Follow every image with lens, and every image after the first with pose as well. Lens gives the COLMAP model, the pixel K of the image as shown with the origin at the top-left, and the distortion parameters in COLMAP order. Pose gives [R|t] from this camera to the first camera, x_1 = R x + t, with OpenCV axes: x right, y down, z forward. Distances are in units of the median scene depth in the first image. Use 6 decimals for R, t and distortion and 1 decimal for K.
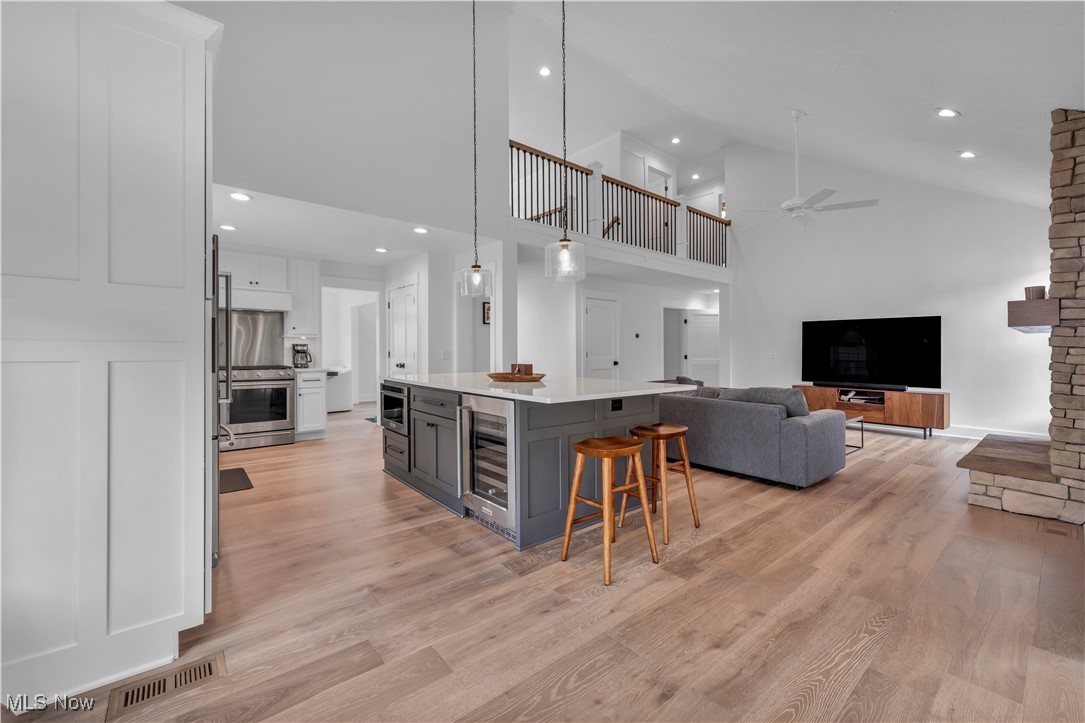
lens RADIAL K [[444.7, 0, 539.8], [0, 444.7, 338.0], [0, 0, 1]] dist [0.000563, -0.000546]
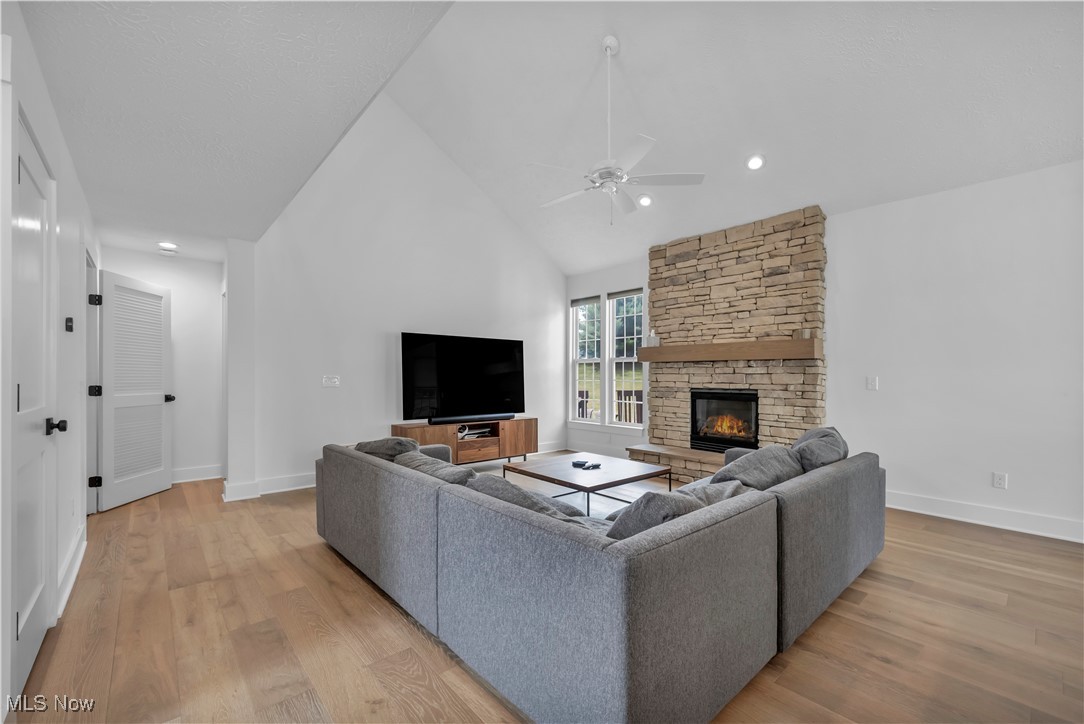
lens RADIAL K [[444.3, 0, 536.5], [0, 444.3, 377.0], [0, 0, 1]] dist [0.000563, -0.000546]
pose [[-0.014766, -0.006081, 0.999872, -0.163734], [-0.032143, 0.999468, 0.005604, 0.036852], [-0.999374, -0.032056, -0.014954, 1.420165]]
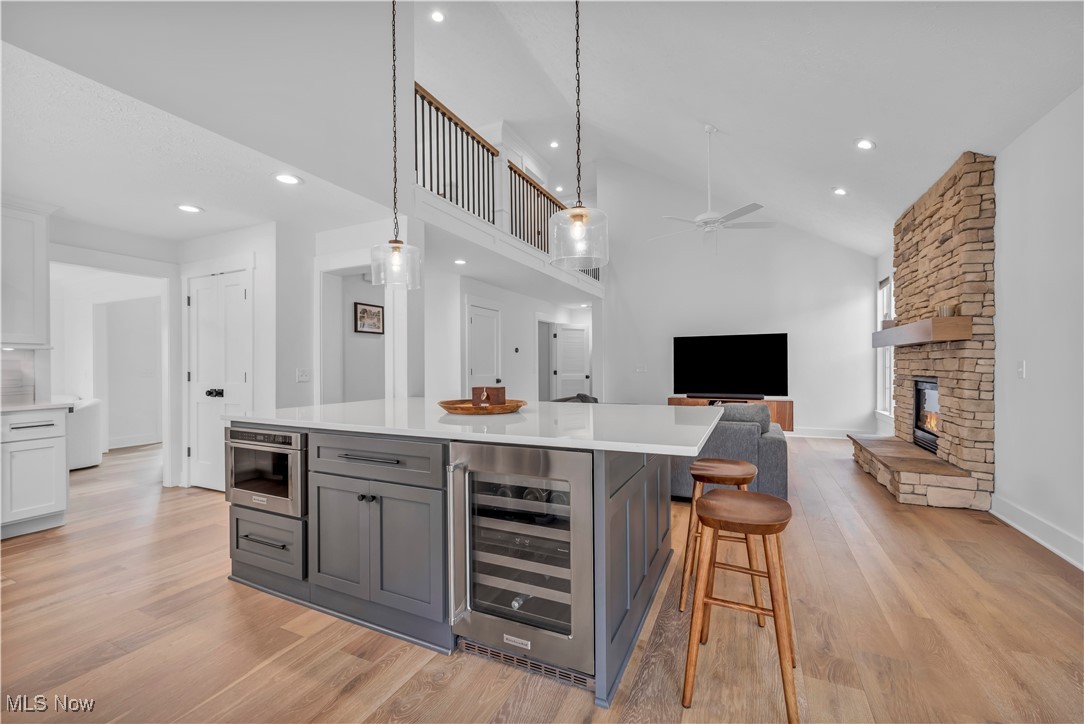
lens RADIAL K [[444.3, 0, 546.5], [0, 444.3, 353.5], [0, 0, 1]] dist [0.000563, -0.000546]
pose [[0.906192, 0.000992, 0.422865, -0.226776], [-0.000137, 0.999998, -0.002053, 0.007730], [-0.422866, 0.001802, 0.906190, 0.309813]]
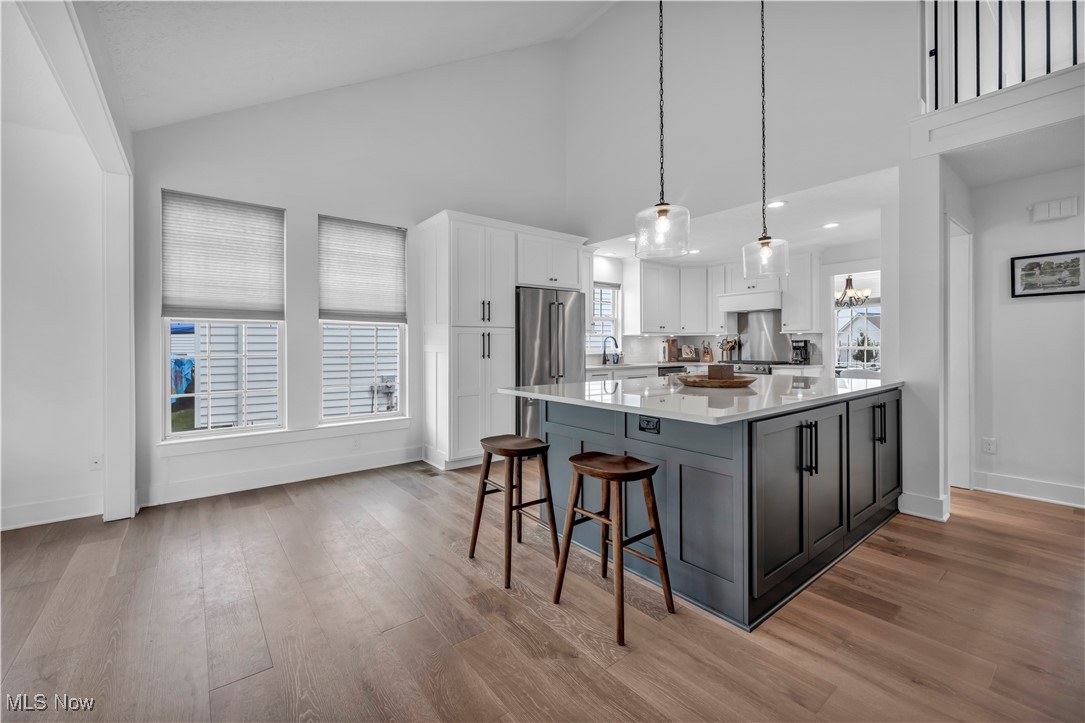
lens RADIAL K [[444.7, 0, 530.5], [0, 444.7, 345.3], [0, 0, 1]] dist [0.000563, -0.000546]
pose [[-0.044282, -0.005917, -0.999002, 0.673090], [0.031960, 0.999462, -0.007336, 0.018487], [0.998508, -0.032253, -0.044069, 0.646268]]
